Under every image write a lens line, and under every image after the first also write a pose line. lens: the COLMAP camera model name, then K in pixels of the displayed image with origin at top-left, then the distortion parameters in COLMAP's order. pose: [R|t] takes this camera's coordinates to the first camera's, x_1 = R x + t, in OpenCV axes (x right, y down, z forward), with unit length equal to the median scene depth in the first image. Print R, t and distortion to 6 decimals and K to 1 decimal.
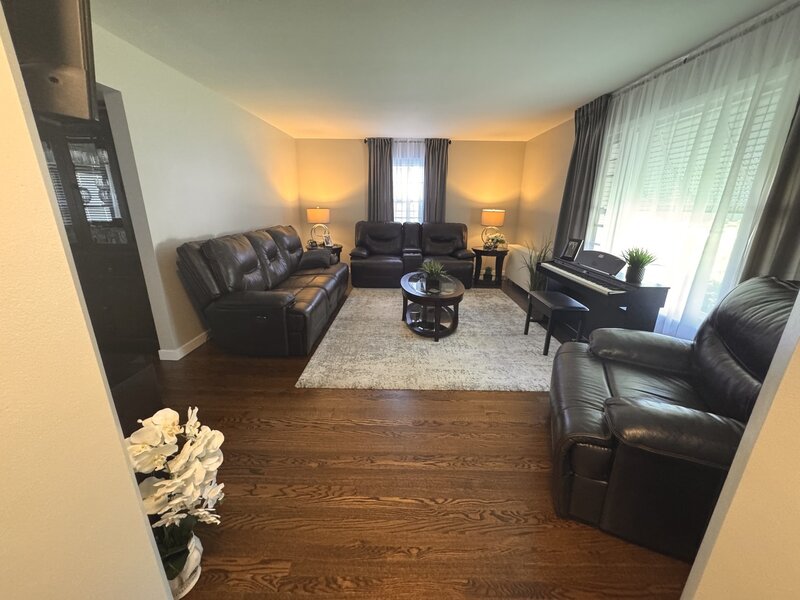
lens RADIAL K [[319.5, 0, 399.8], [0, 319.5, 299.3], [0, 0, 1]] dist [-0.004656, 0.000246]
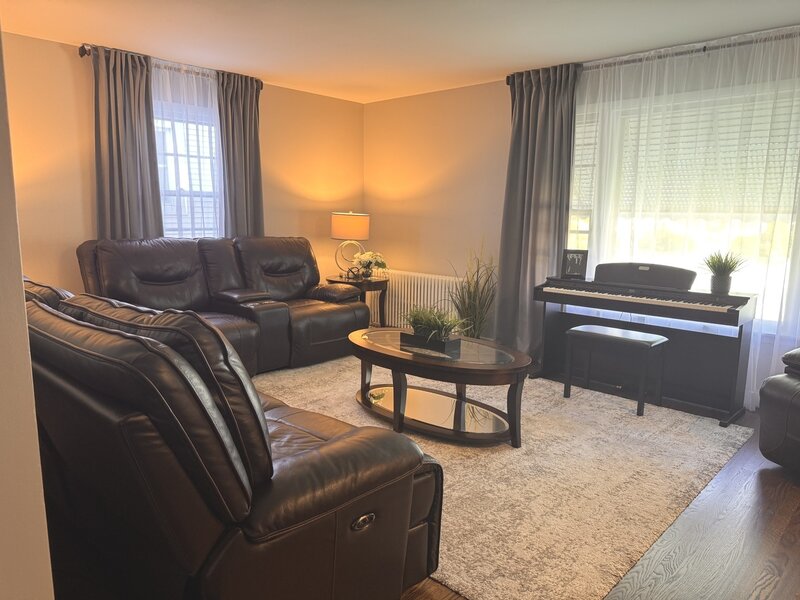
lens RADIAL K [[571.0, 0, 400.9], [0, 571.0, 301.2], [0, 0, 1]] dist [0.007423, -0.005820]
pose [[0.677214, -0.115590, 0.726650, -0.411738], [0.205140, 0.978085, -0.035598, -0.069213], [-0.706611, 0.173172, 0.686085, 0.261647]]
